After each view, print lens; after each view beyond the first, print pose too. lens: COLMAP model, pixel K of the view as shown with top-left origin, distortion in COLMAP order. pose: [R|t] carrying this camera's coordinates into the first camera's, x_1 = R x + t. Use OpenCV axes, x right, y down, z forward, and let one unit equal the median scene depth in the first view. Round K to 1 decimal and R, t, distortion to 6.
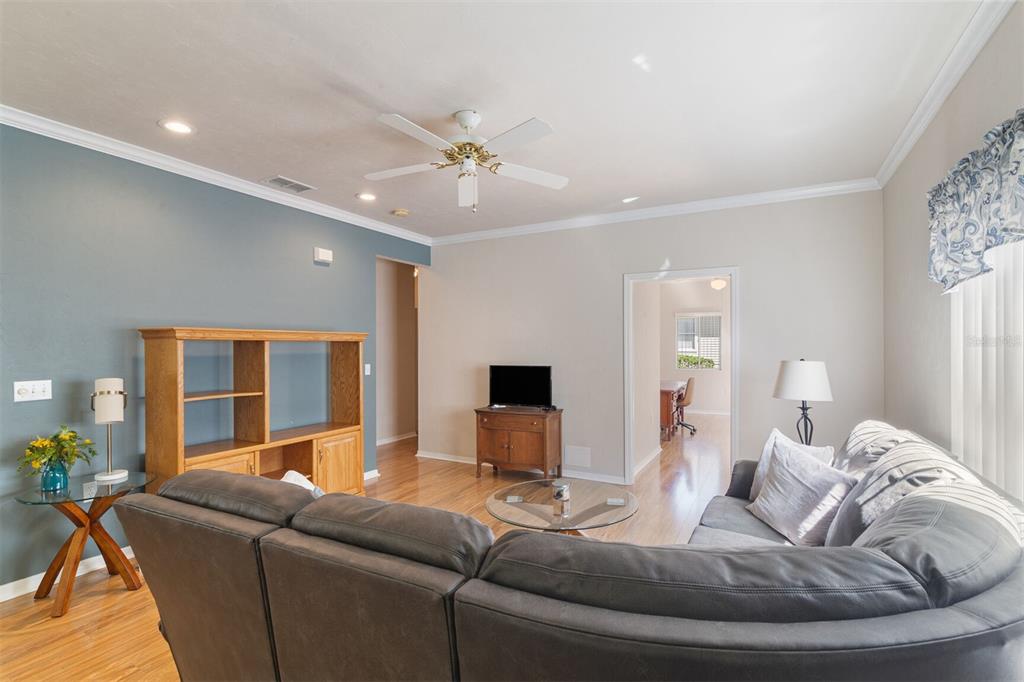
lens RADIAL K [[477.4, 0, 518.3], [0, 477.4, 345.3], [0, 0, 1]] dist [-0.002924, 0.000221]
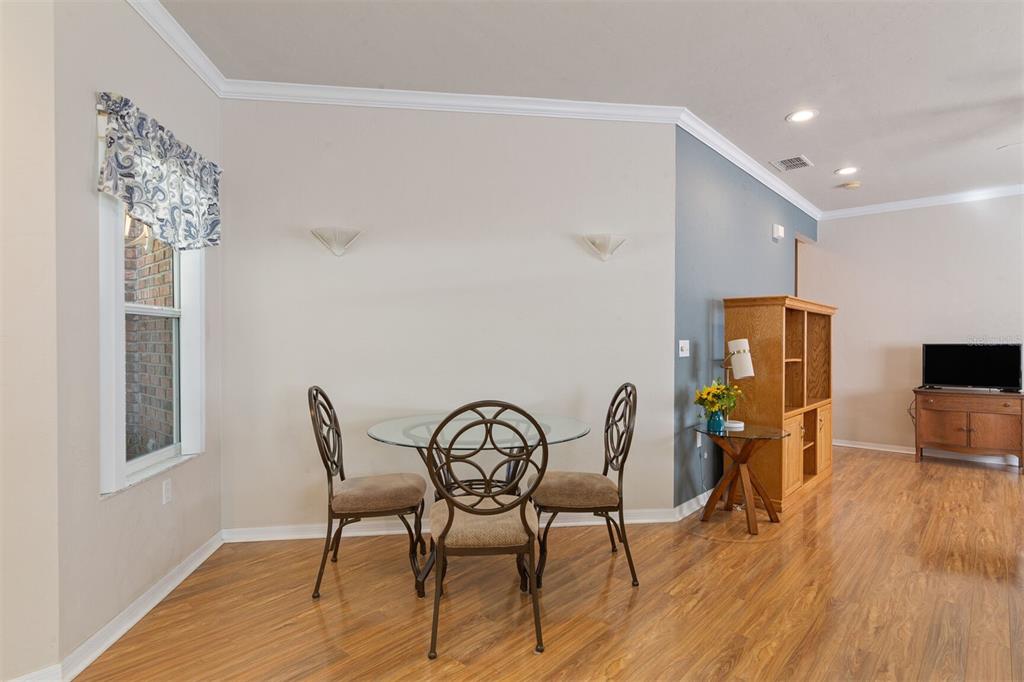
lens RADIAL K [[516.1, 0, 511.3], [0, 516.1, 345.8], [0, 0, 1]] dist [0.000907, -0.000201]
pose [[0.964234, 0.008166, -0.264927, -0.775189], [-0.005715, 0.999933, 0.010023, 0.055343], [0.264992, -0.008151, 0.964216, -0.259539]]
